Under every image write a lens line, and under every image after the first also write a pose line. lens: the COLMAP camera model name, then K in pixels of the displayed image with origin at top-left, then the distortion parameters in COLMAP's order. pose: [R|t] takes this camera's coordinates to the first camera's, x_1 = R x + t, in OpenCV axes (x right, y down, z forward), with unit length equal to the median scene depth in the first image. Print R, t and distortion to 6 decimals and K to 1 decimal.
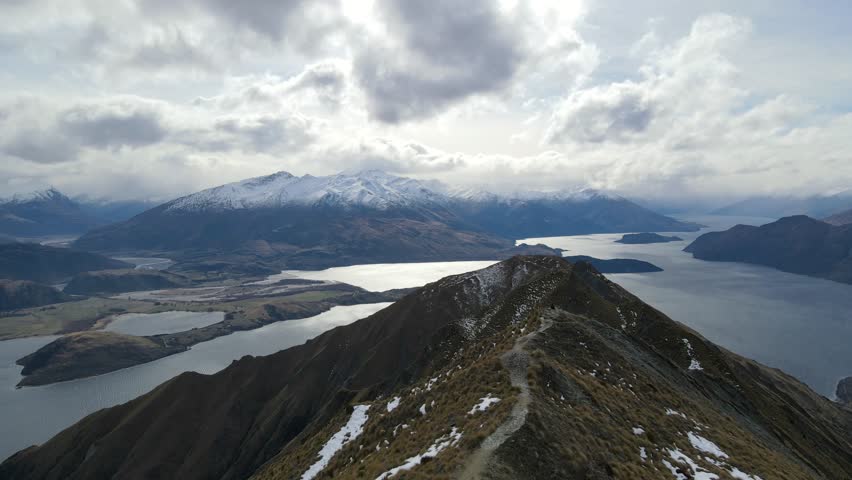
lens RADIAL K [[616.0, 0, 425.0], [0, 616.0, 240.0], [0, 0, 1]] dist [0.009273, 0.005548]
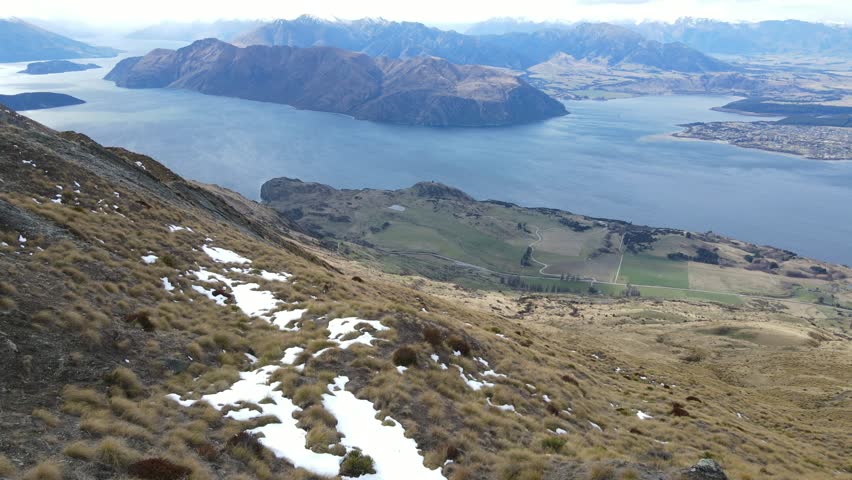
lens RADIAL K [[616.0, 0, 425.3], [0, 616.0, 239.1], [0, 0, 1]] dist [0.009273, 0.005548]
pose [[0.647862, -0.240202, 0.722895, 0.038357], [0.038026, 0.957998, 0.284242, 0.091757], [-0.760808, -0.156661, 0.629784, 0.296282]]
